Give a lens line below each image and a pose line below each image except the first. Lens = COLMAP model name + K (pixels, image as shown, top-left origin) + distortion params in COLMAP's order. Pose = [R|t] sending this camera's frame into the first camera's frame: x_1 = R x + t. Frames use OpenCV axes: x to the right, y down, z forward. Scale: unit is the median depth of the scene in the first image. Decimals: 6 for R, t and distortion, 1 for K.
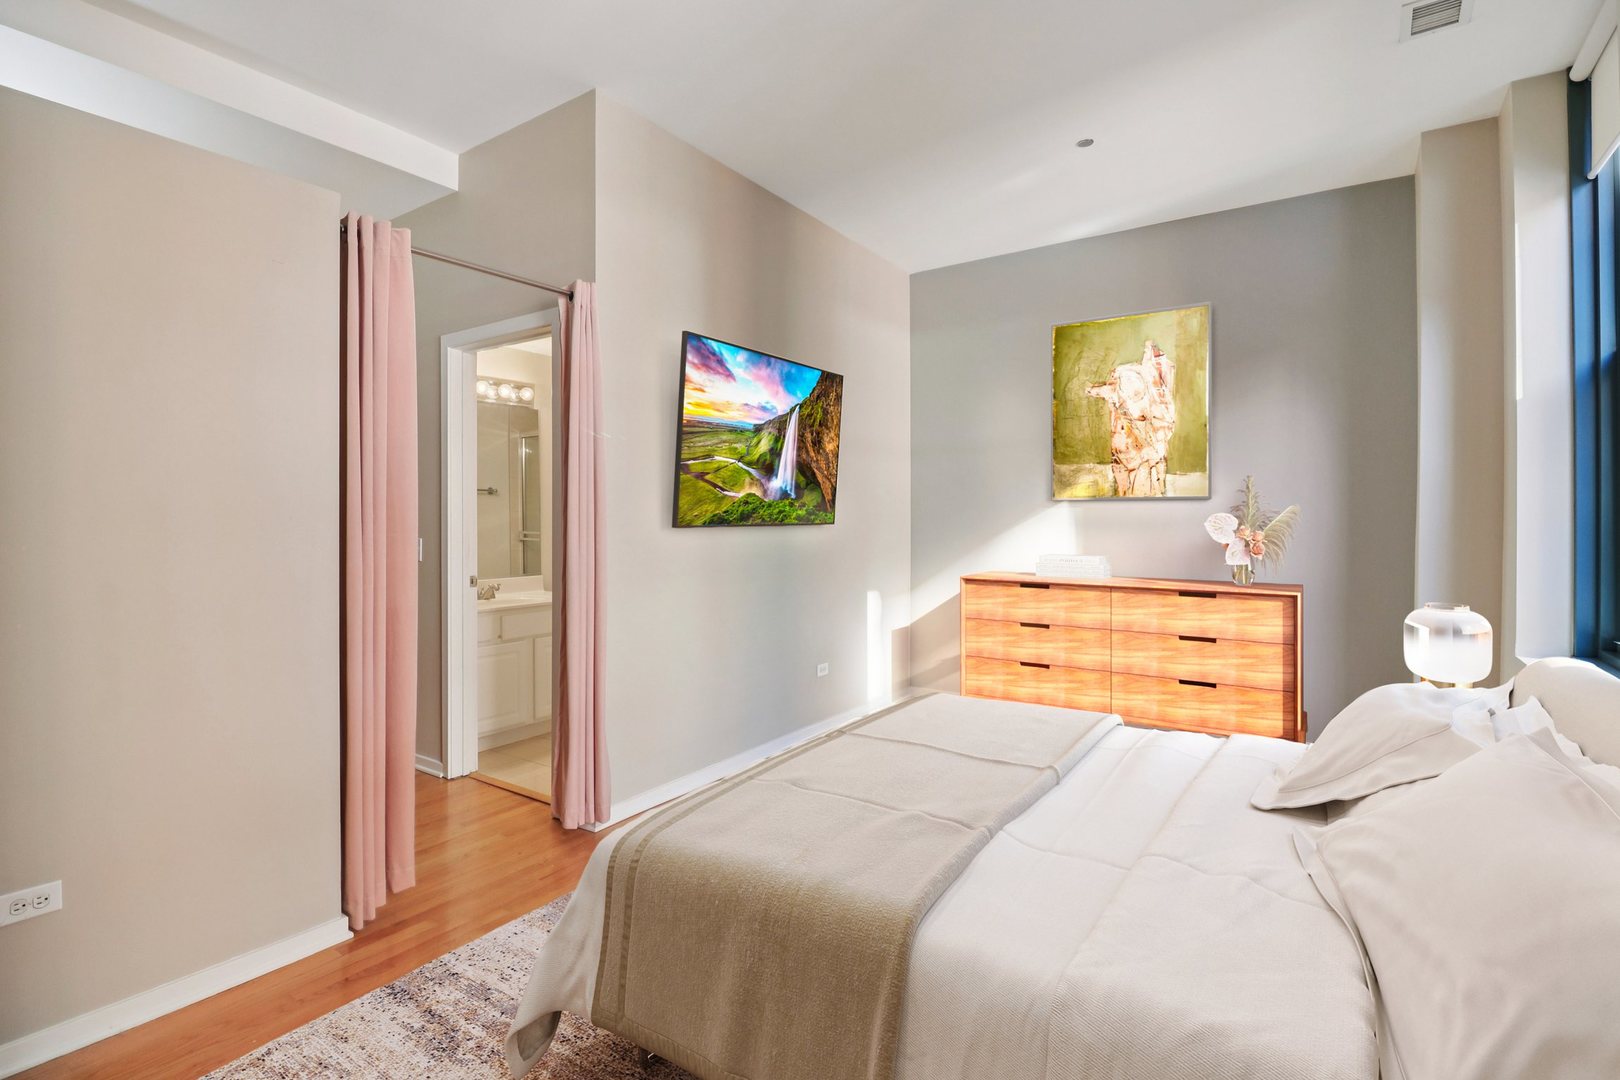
lens RADIAL K [[756.9, 0, 801.1], [0, 756.9, 524.5], [0, 0, 1]] dist [0.003733, -0.015187]
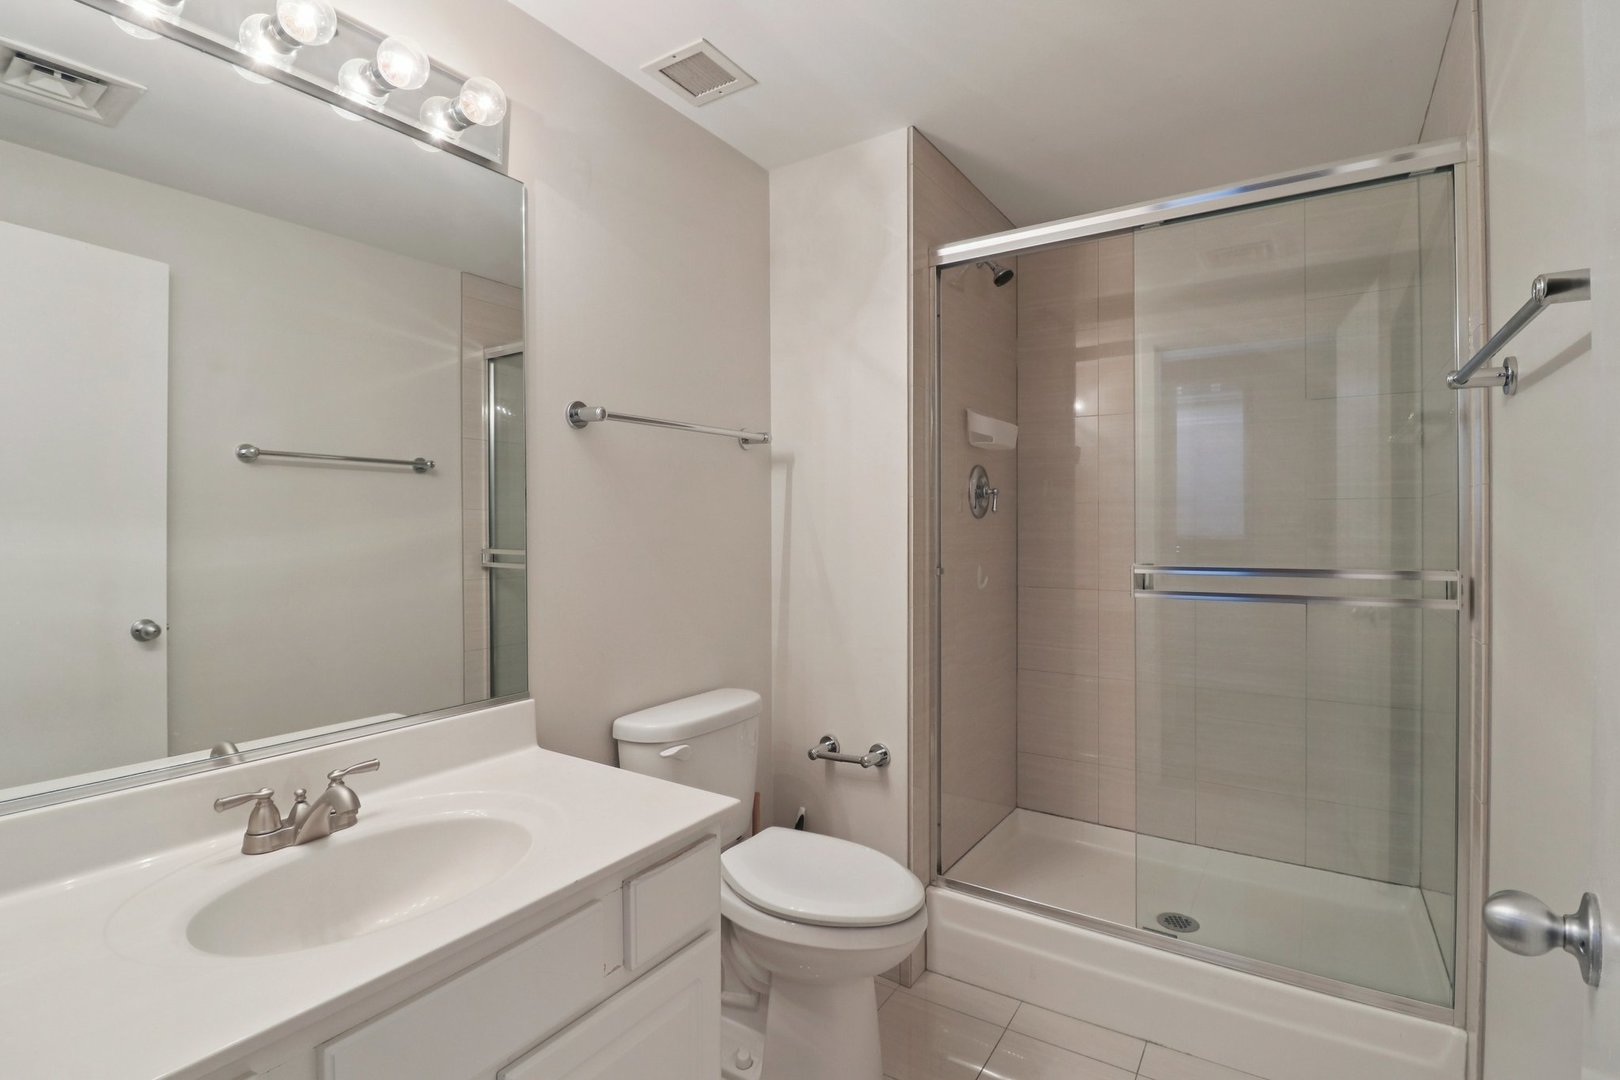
lens RADIAL K [[756.9, 0, 801.1], [0, 756.9, 524.5], [0, 0, 1]] dist [0.003733, -0.015187]
pose [[0.999376, 0.001142, 0.035295, -0.183522], [-0.001162, 0.999999, 0.000554, -0.007551], [-0.035294, -0.000595, 0.999377, 0.503859]]
